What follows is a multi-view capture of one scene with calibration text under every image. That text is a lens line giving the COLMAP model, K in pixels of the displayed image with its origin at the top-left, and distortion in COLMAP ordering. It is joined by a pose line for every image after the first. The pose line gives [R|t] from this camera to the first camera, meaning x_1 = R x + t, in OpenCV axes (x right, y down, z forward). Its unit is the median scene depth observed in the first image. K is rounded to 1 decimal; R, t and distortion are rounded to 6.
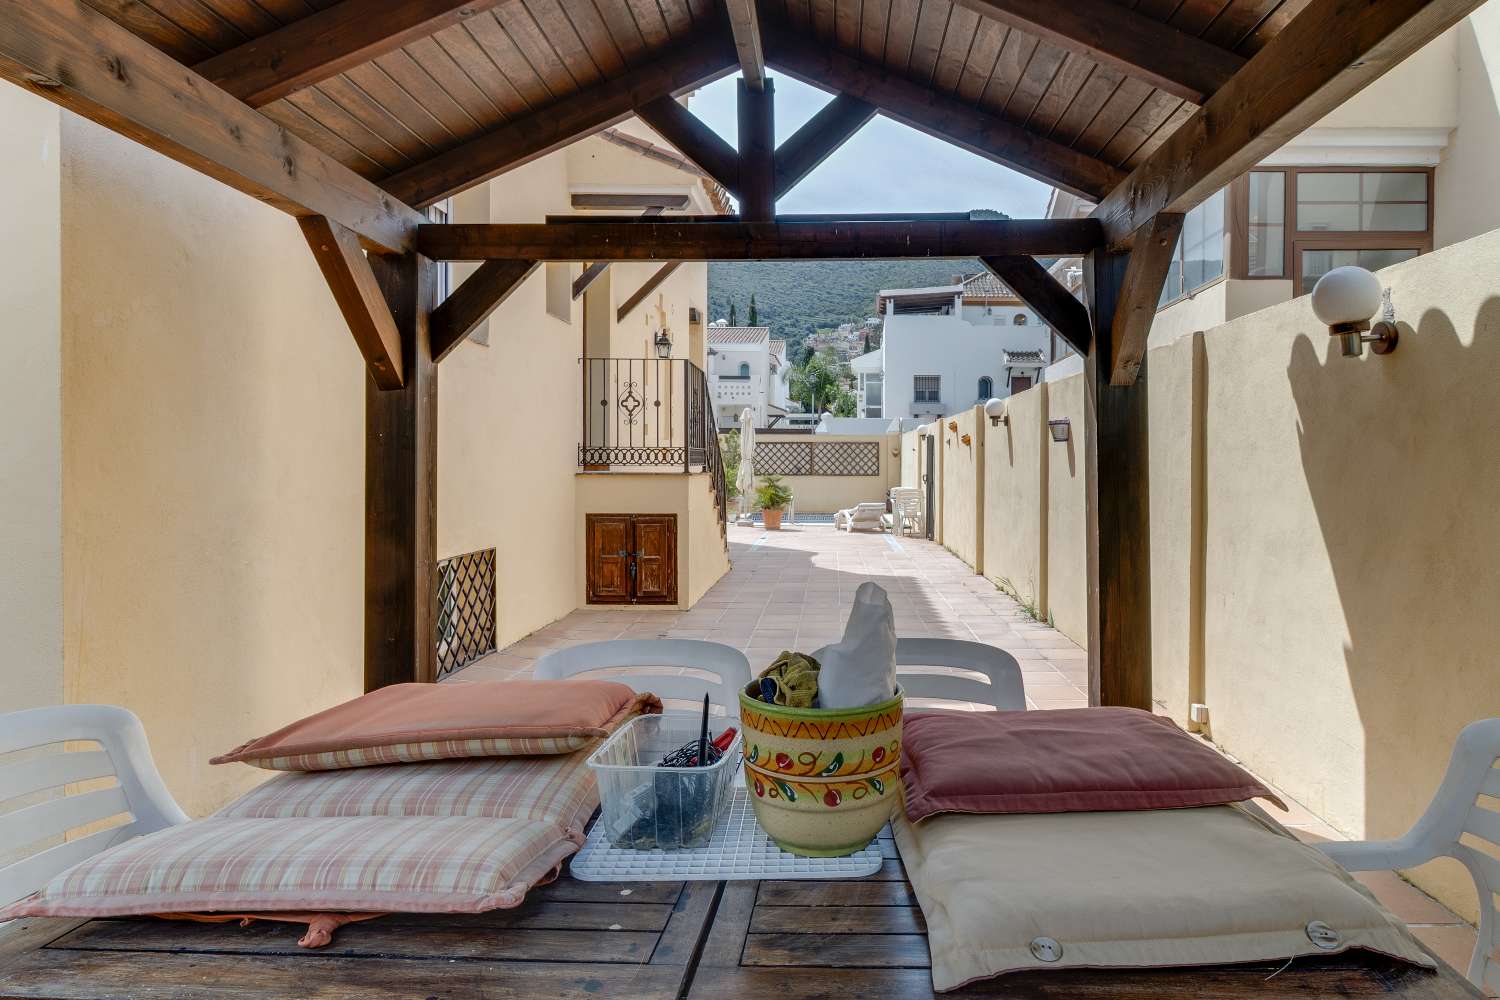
lens RADIAL K [[860.5, 0, 794.8], [0, 860.5, 464.1], [0, 0, 1]] dist [0.000203, 0.003238]
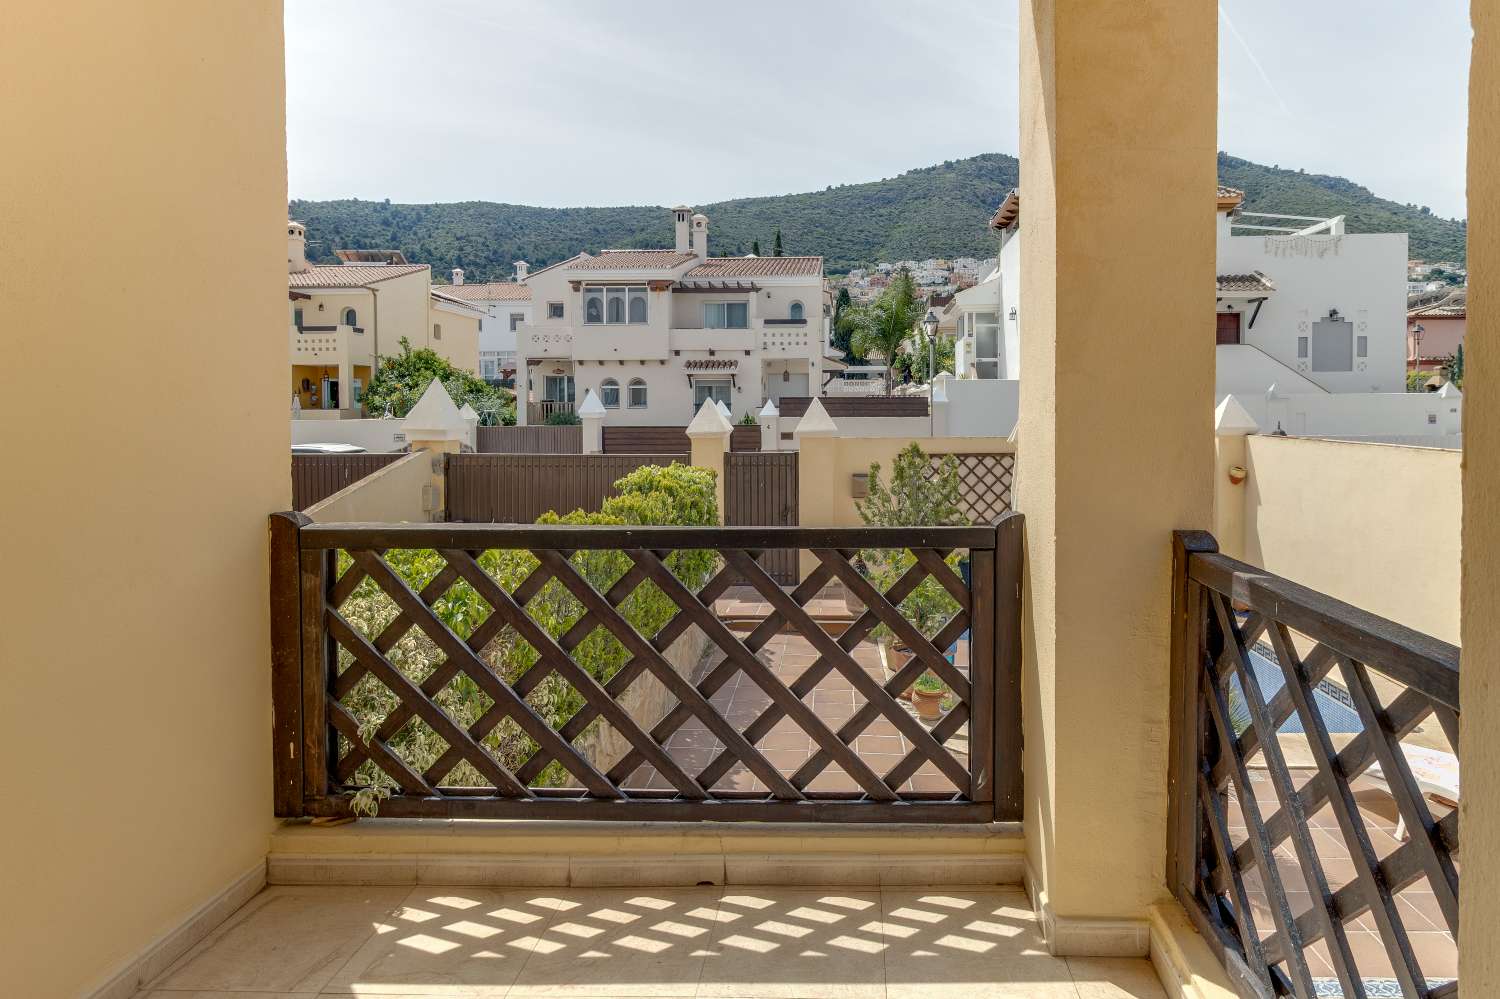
lens RADIAL K [[860.5, 0, 805.6], [0, 860.5, 429.0], [0, 0, 1]] dist [0.000203, 0.003238]
pose [[0.999892, -0.014274, -0.003509, -0.106635], [0.014344, 0.999682, 0.020761, -0.049612], [0.003212, -0.020810, 0.999778, 0.540485]]
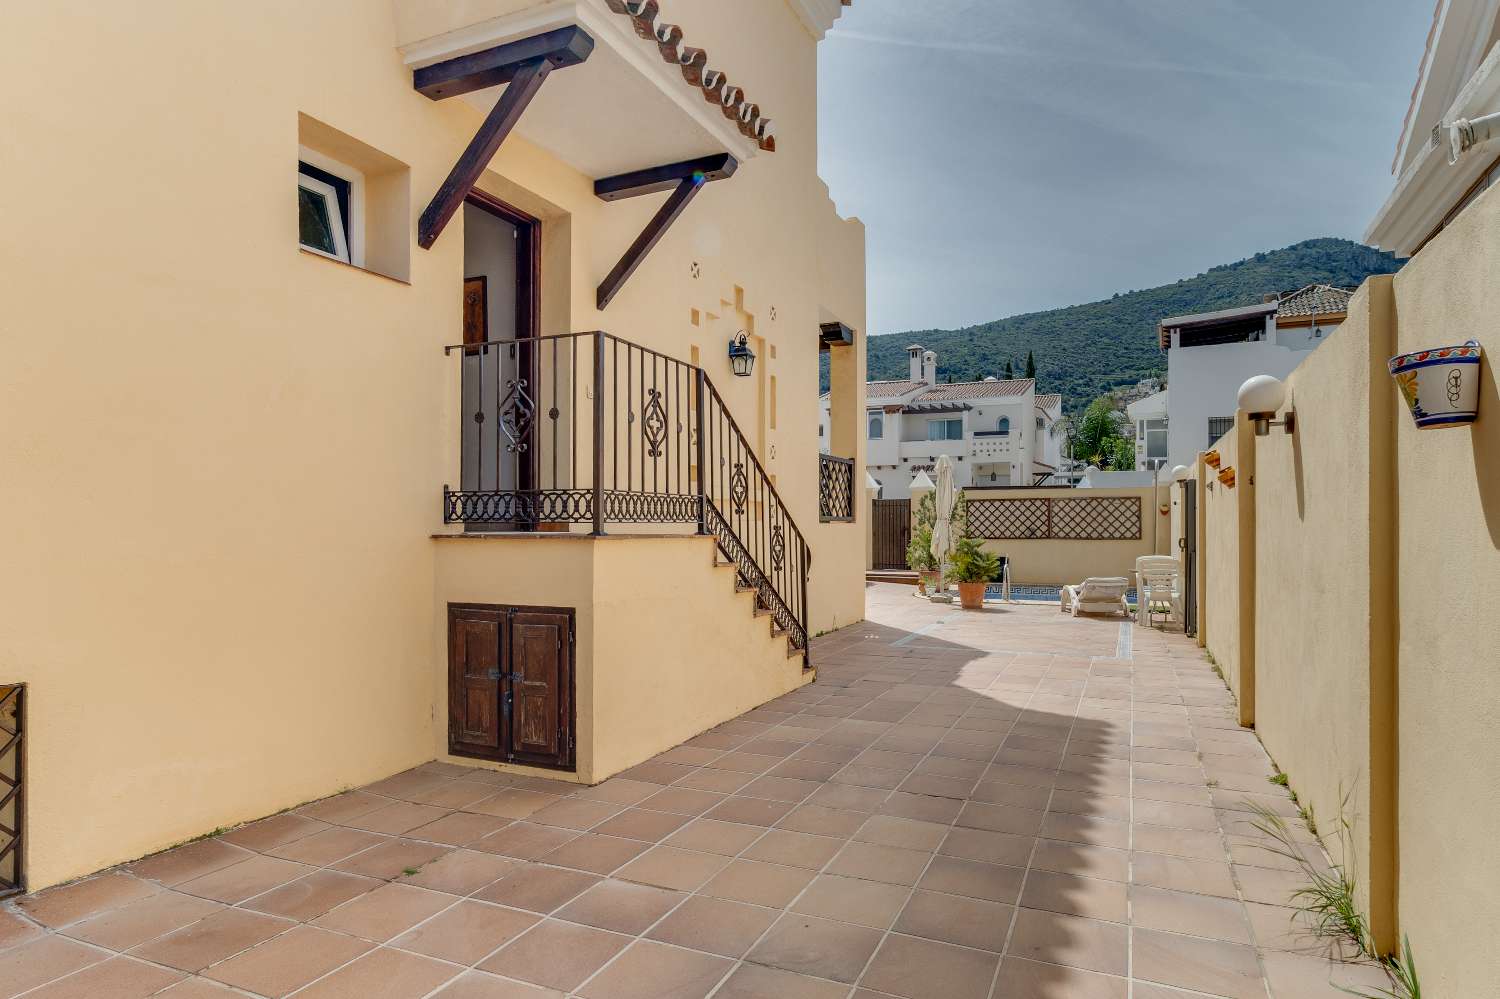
lens RADIAL K [[816.9, 0, 743.8], [0, 816.9, 523.6], [0, 0, 1]] dist [0.002310, 0.001225]
pose [[0.921501, -0.005824, -0.388332, 0.053474], [0.003794, 0.999975, -0.005993, 0.002156], [0.388358, 0.004050, 0.921500, 0.176249]]
